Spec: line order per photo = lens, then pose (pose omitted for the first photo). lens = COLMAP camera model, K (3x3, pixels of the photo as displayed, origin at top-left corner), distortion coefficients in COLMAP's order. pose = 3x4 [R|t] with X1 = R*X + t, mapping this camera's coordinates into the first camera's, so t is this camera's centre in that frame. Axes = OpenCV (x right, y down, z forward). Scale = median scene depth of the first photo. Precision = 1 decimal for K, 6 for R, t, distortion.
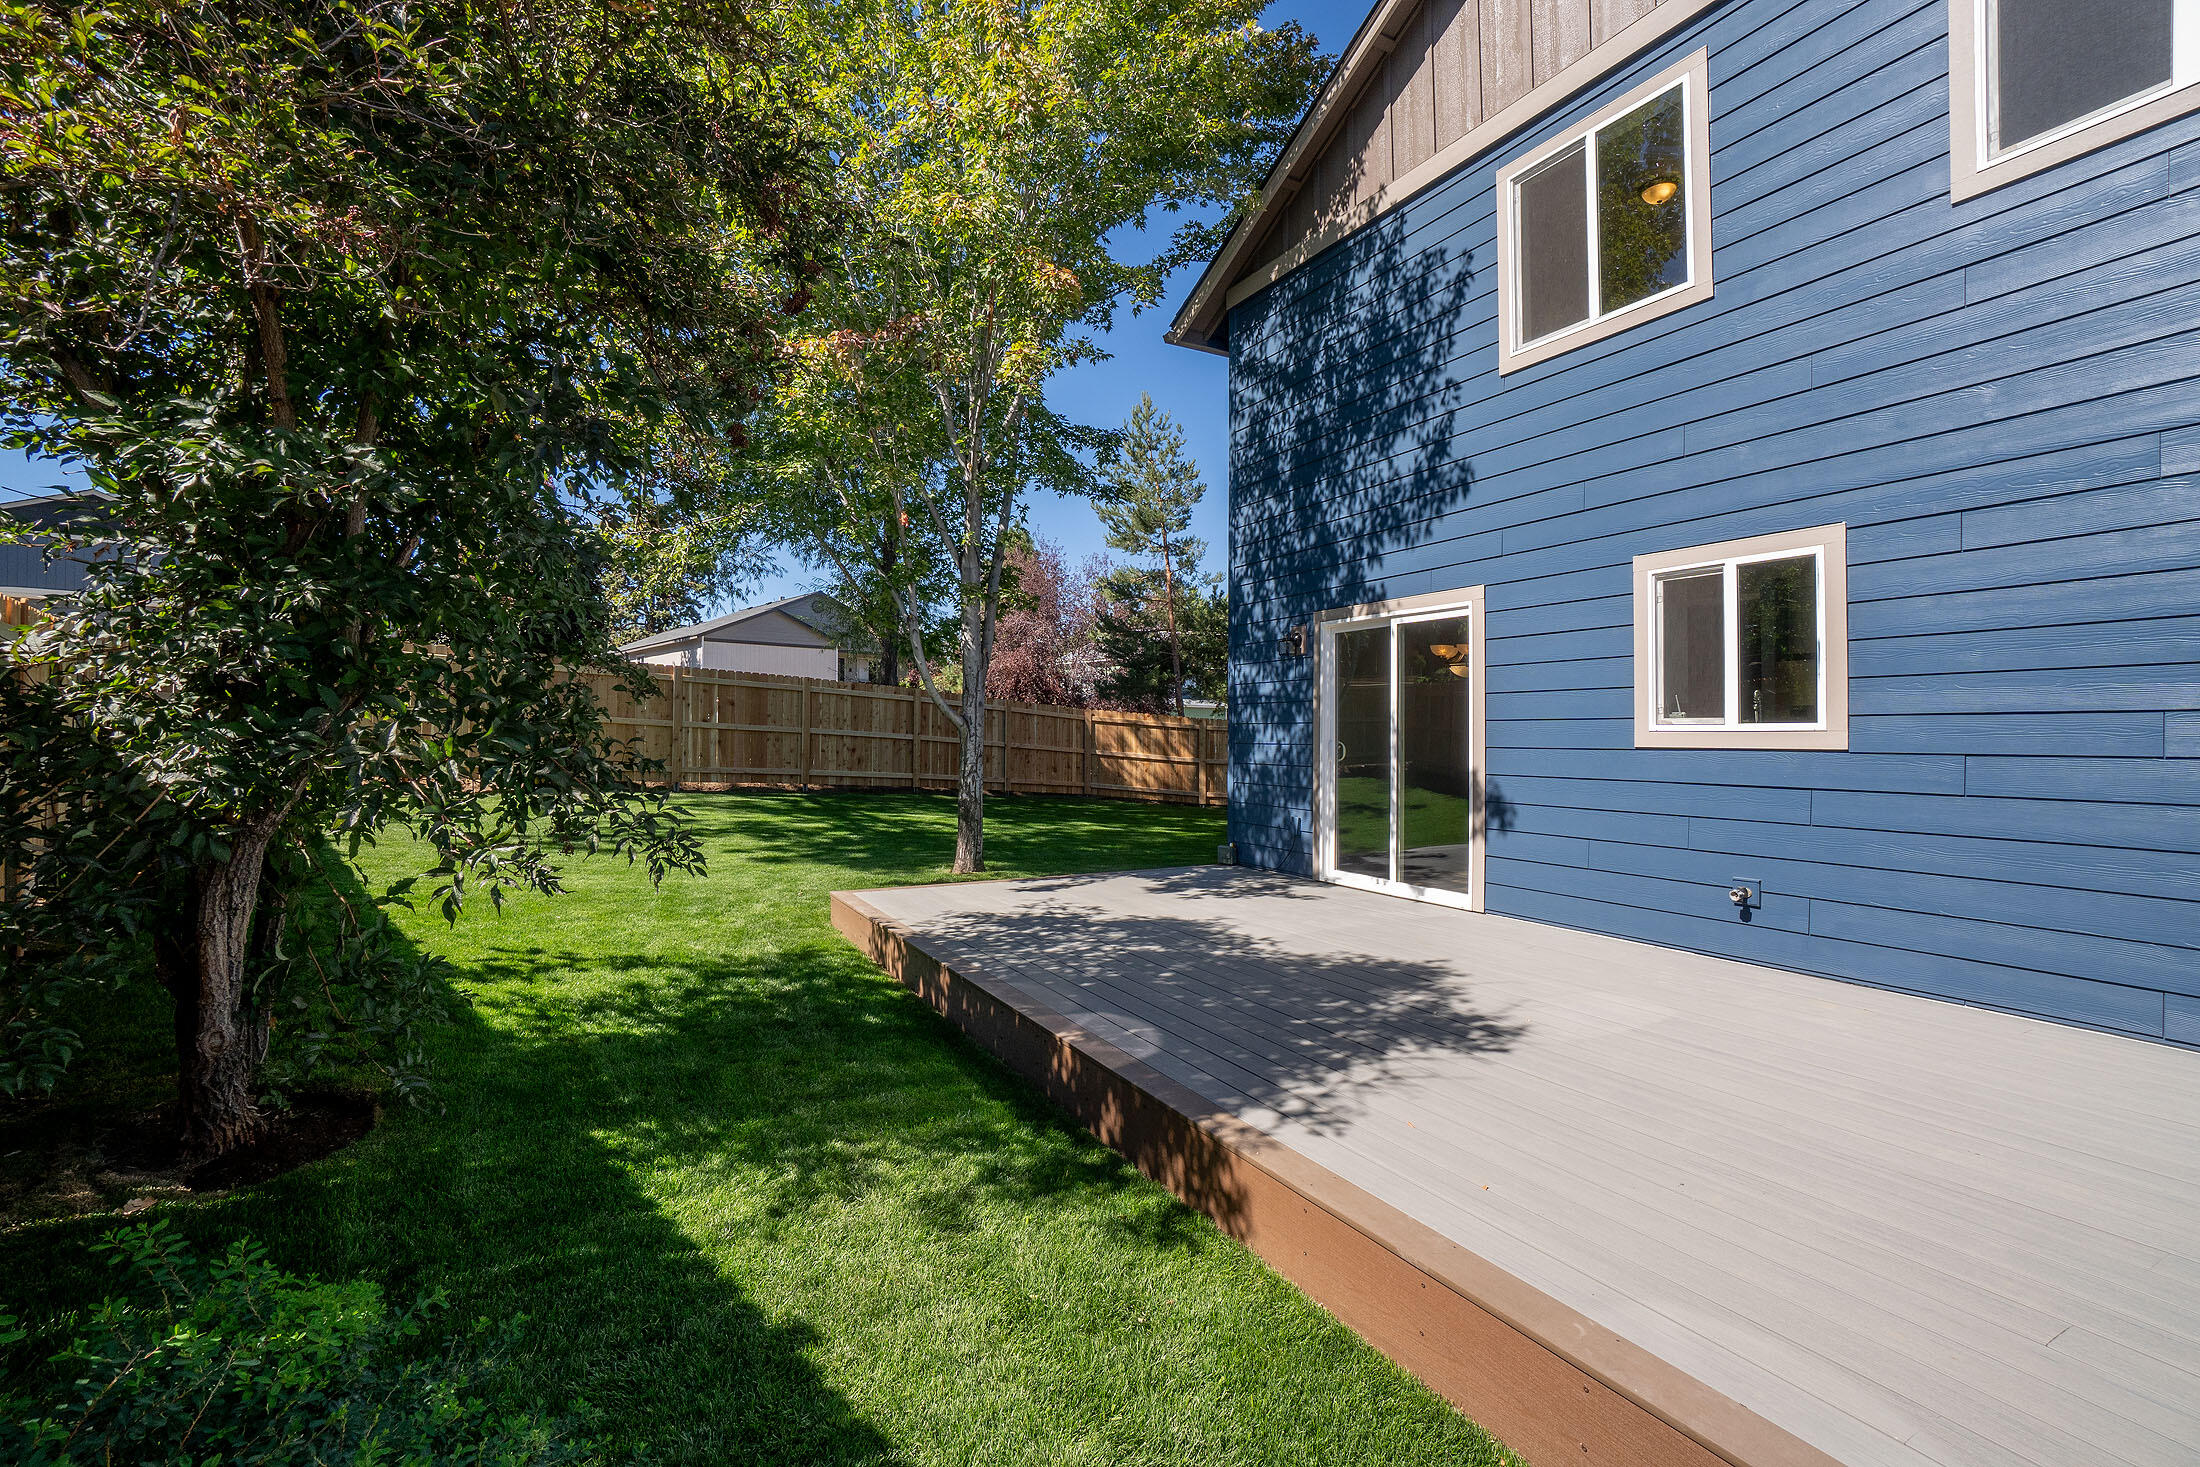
lens RADIAL K [[971.6, 0, 1103.2], [0, 971.6, 725.1], [0, 0, 1]] dist [-0.038861, 0.009145]
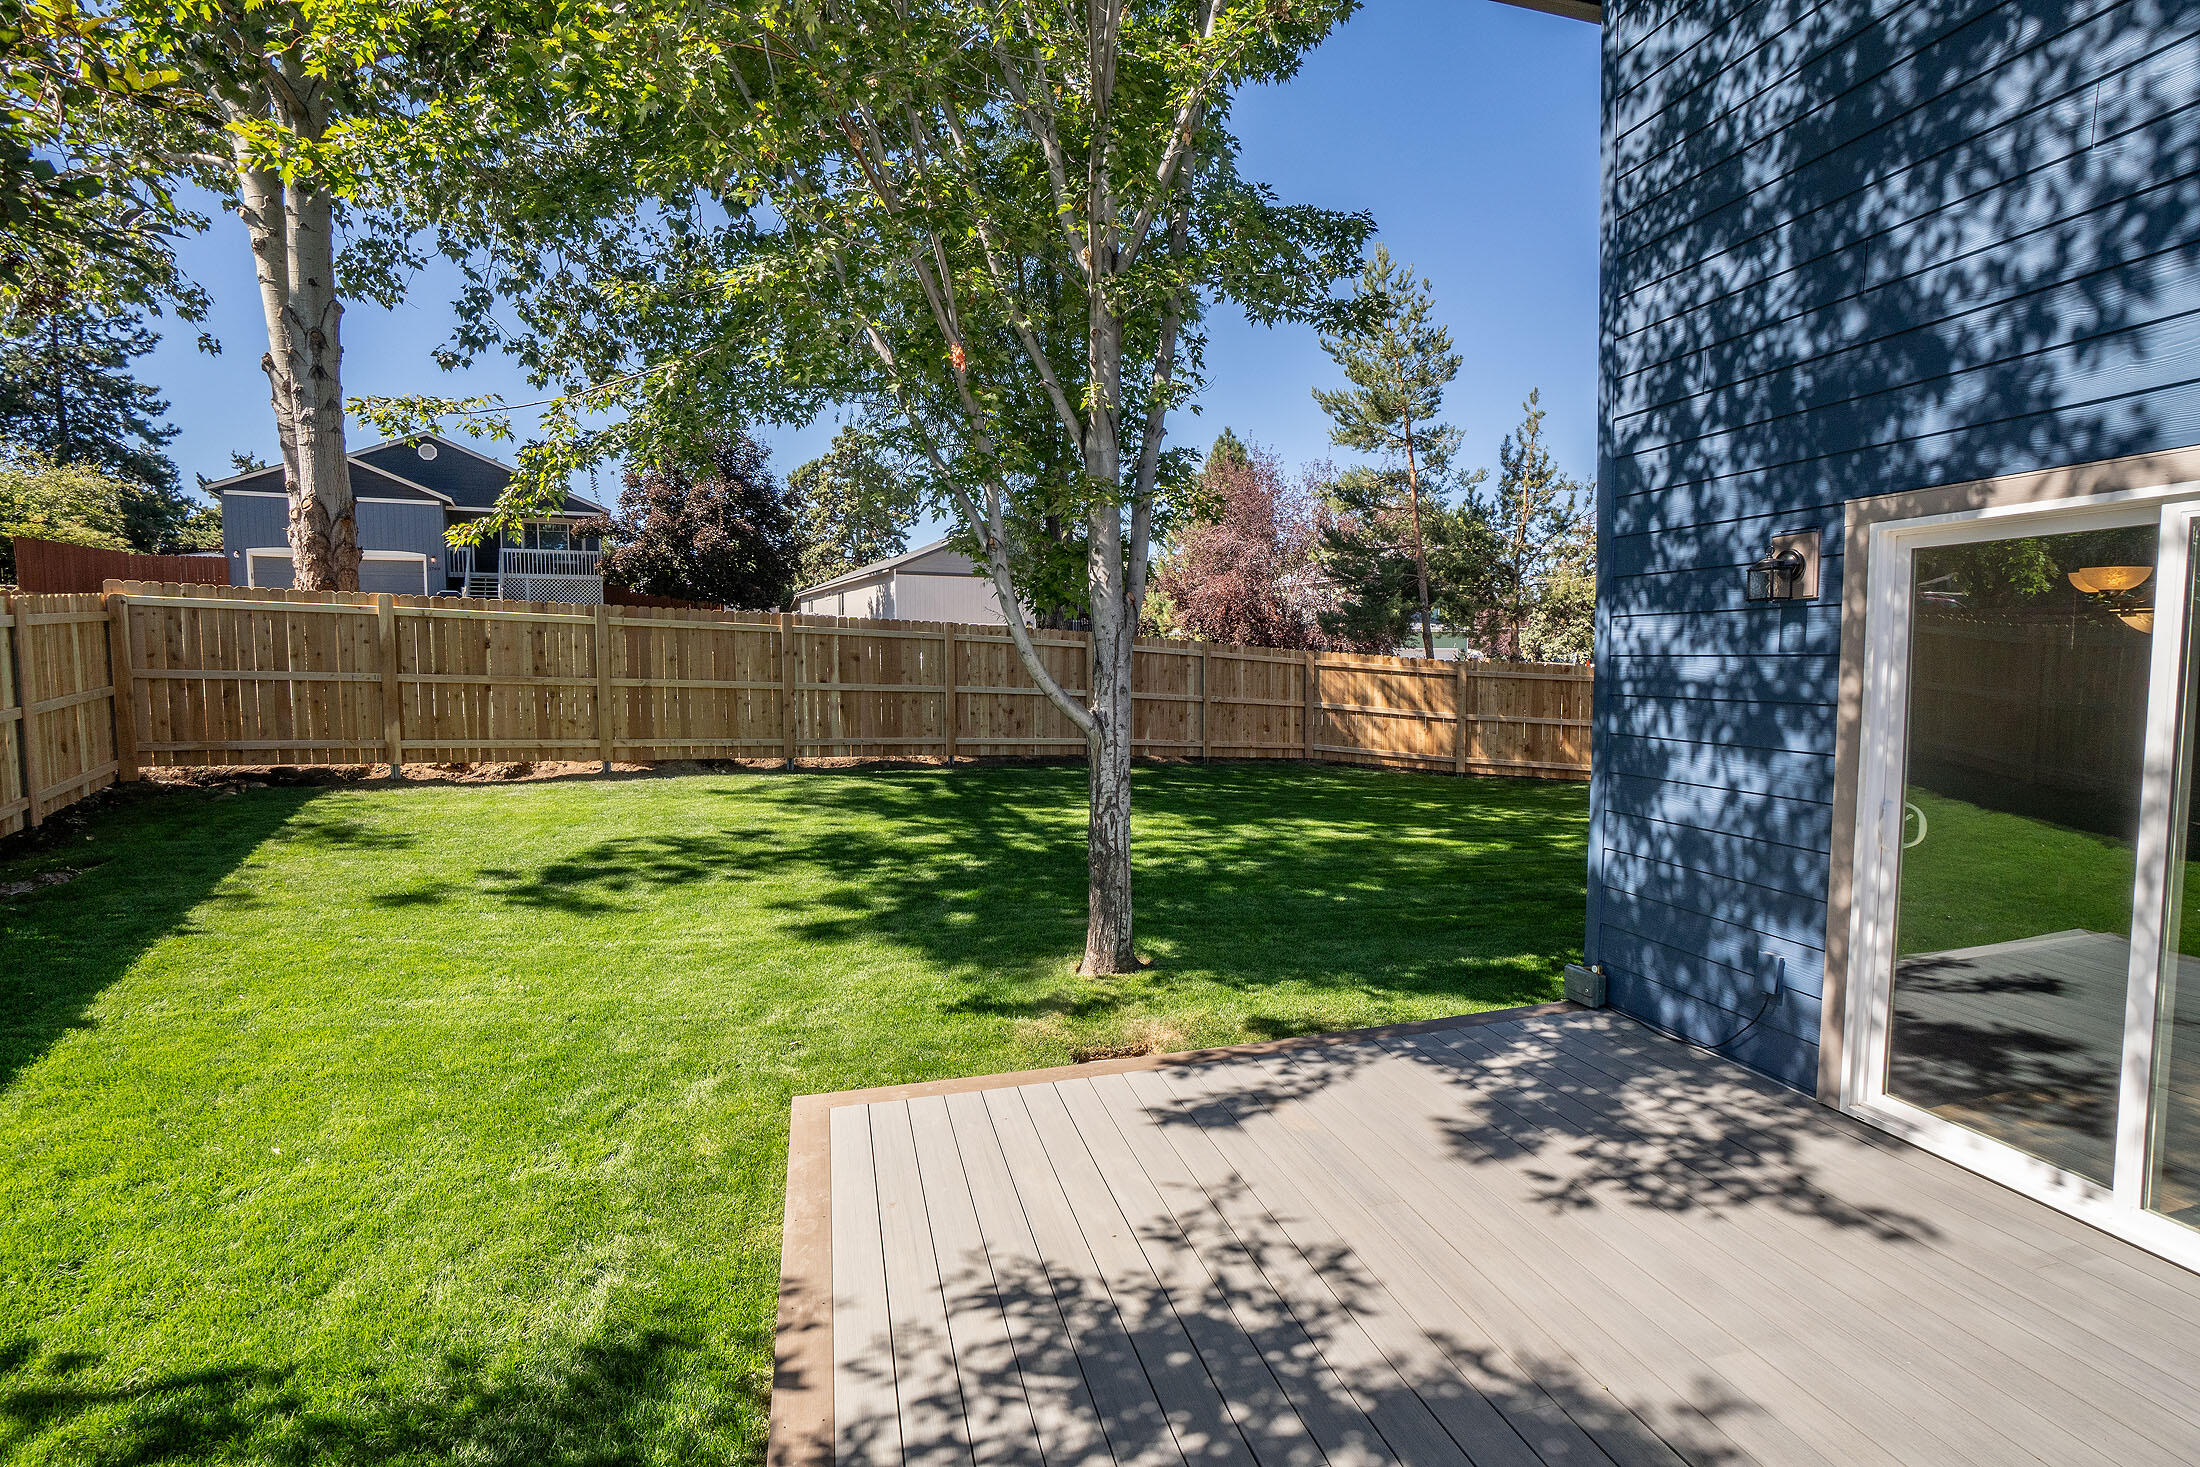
lens RADIAL K [[971.6, 0, 1115.7], [0, 971.6, 719.4], [0, 0, 1]] dist [-0.038861, 0.009145]
pose [[0.977866, 0.000631, -0.209232, -0.012697], [0.015023, 0.997203, 0.073217, -0.050301], [0.208693, -0.074739, 0.975121, 0.474478]]
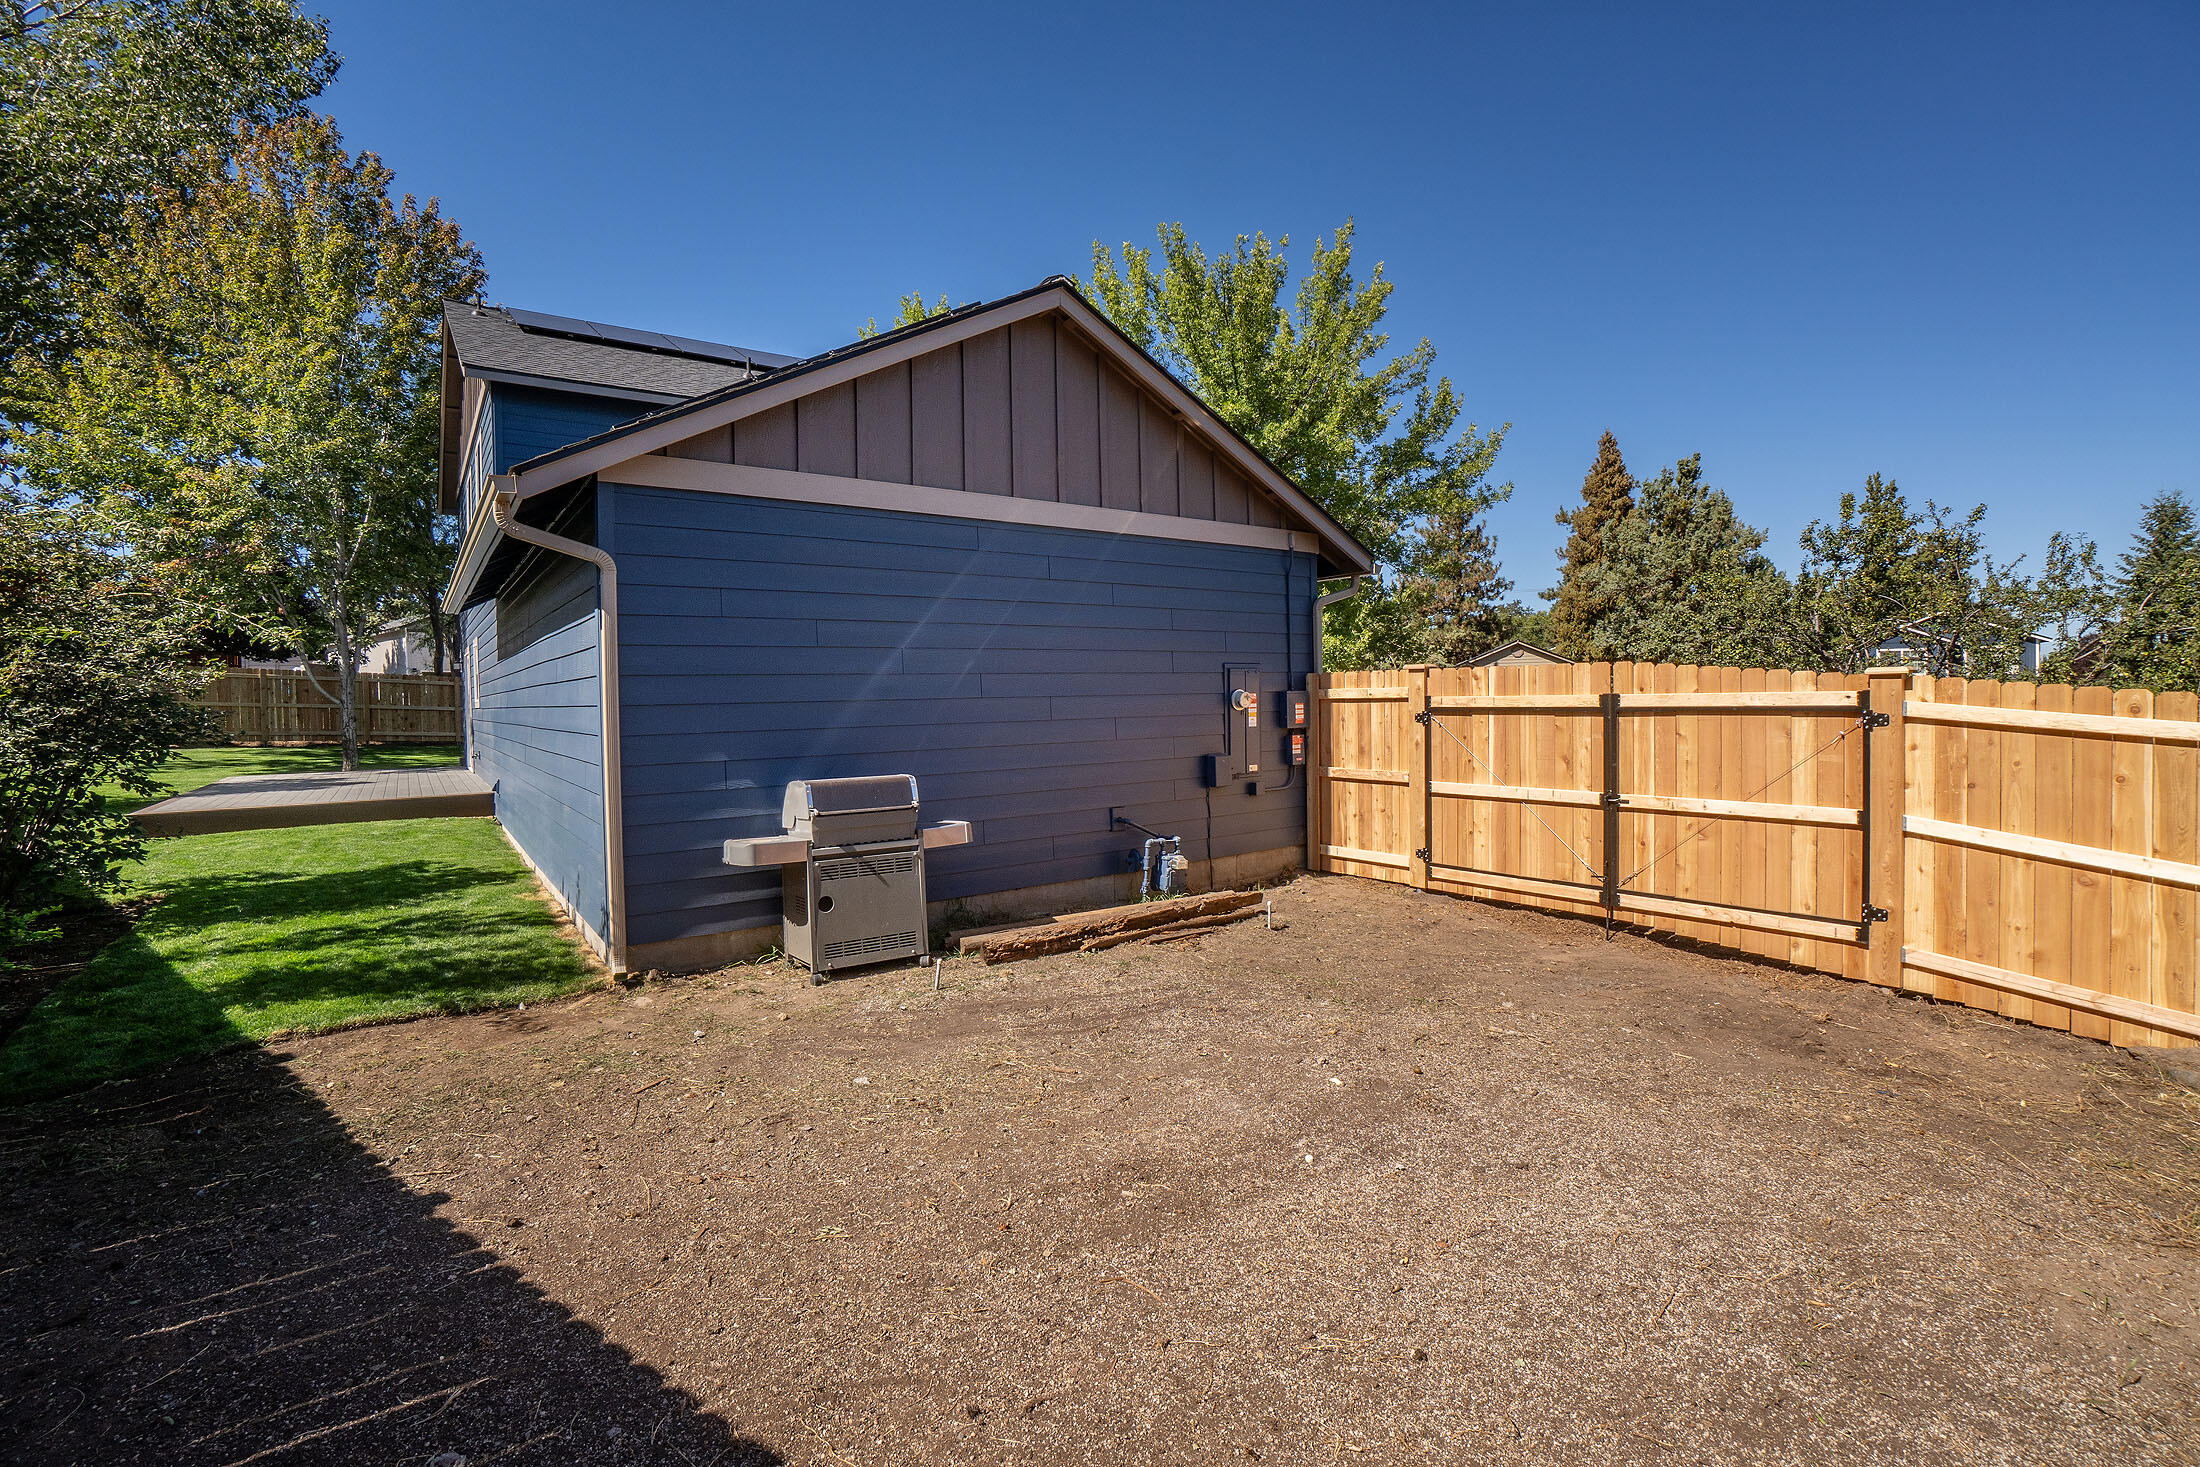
lens RADIAL K [[971.6, 0, 1112.6], [0, 971.6, 733.1], [0, 0, 1]] dist [-0.038861, 0.009145]
pose [[0.990293, -0.031872, 0.135289, 1.297952], [0.025302, 0.998428, 0.050006, 0.003028], [-0.136670, -0.046098, 0.989543, -1.319404]]
